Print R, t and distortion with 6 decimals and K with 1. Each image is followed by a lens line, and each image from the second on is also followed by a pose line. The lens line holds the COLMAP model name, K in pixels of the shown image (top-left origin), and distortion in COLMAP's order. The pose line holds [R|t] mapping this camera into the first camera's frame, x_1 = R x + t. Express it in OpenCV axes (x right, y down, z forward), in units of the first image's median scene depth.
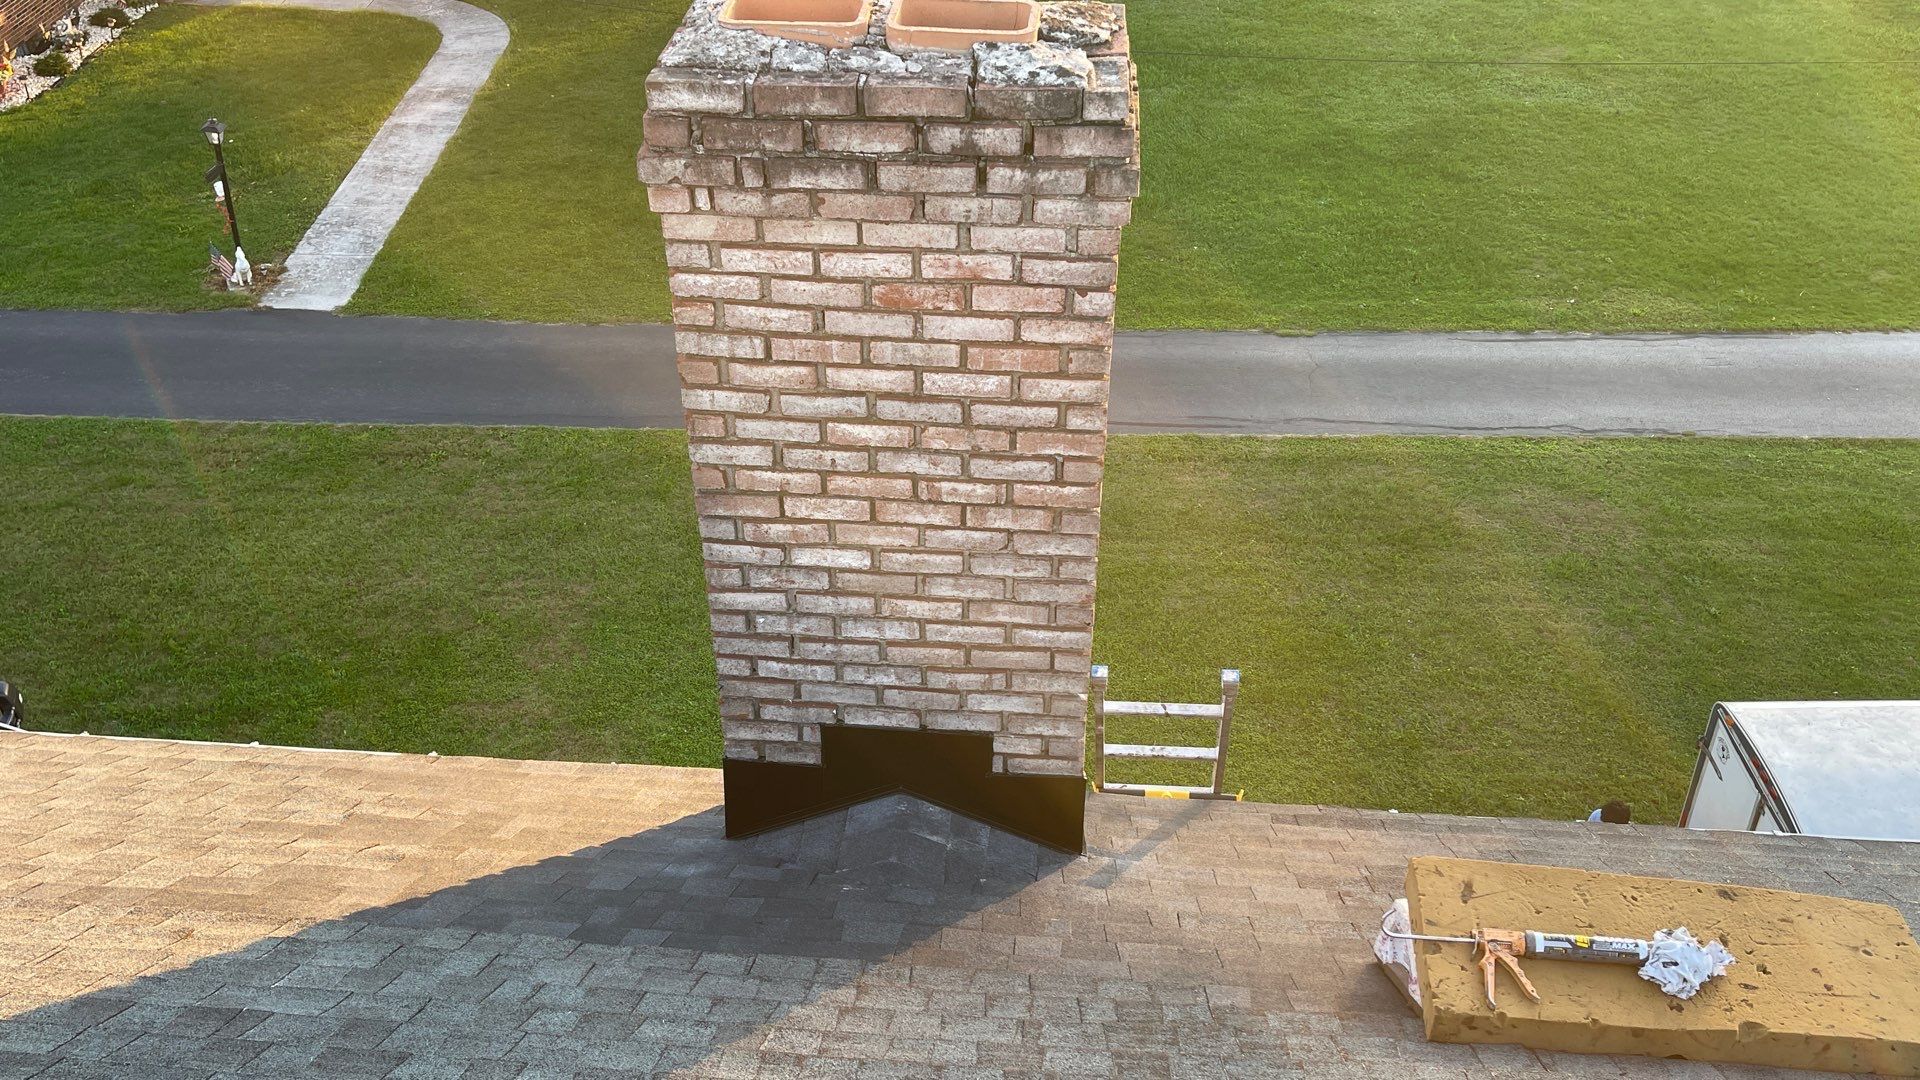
lens RADIAL K [[1624.4, 0, 963.6], [0, 1624.4, 544.8], [0, 0, 1]] dist [0.019789, -0.003518]
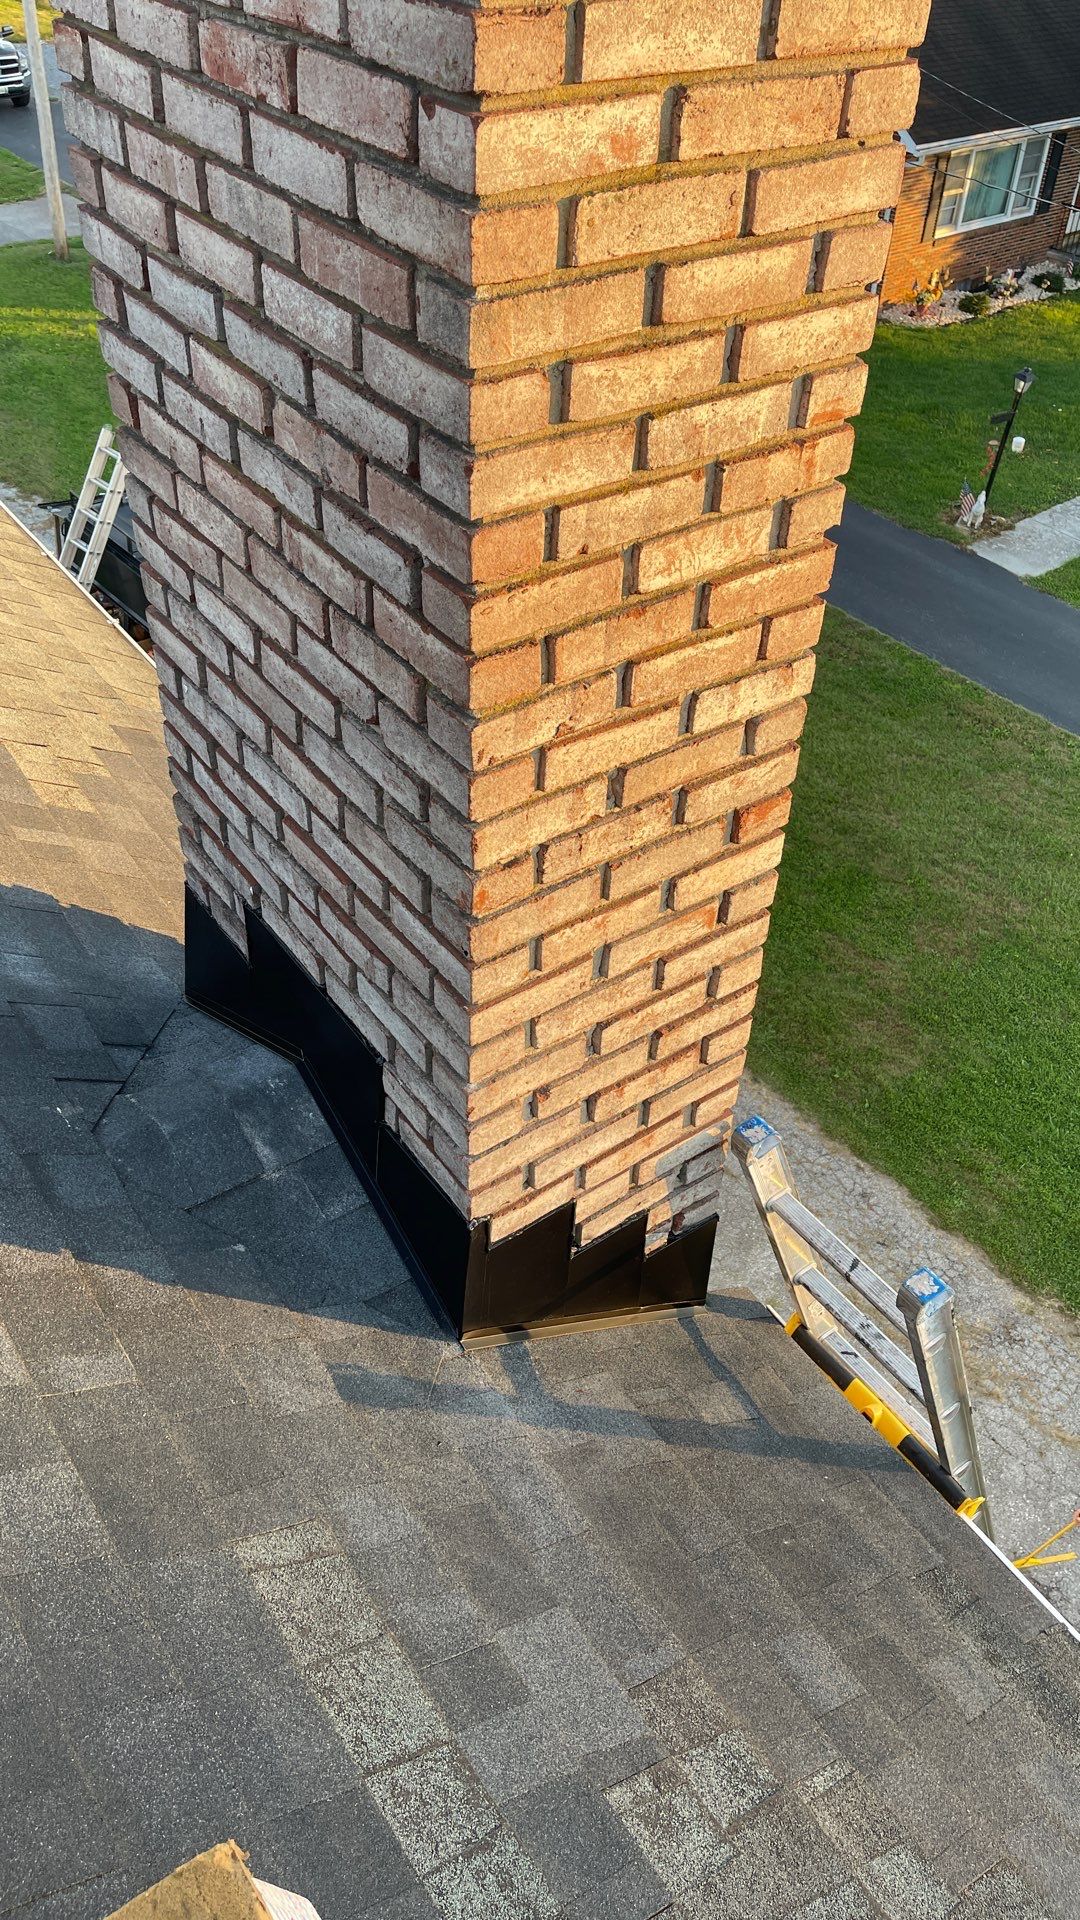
lens RADIAL K [[1458.2, 0, 542.6], [0, 1458.2, 953.6], [0, 0, 1]] dist [0.008241, 0.002531]
pose [[0.646642, 0.522006, -0.556204, 0.369801], [-0.481690, 0.844833, 0.232877, -0.072134], [0.591463, 0.117330, 0.797750, 0.709175]]
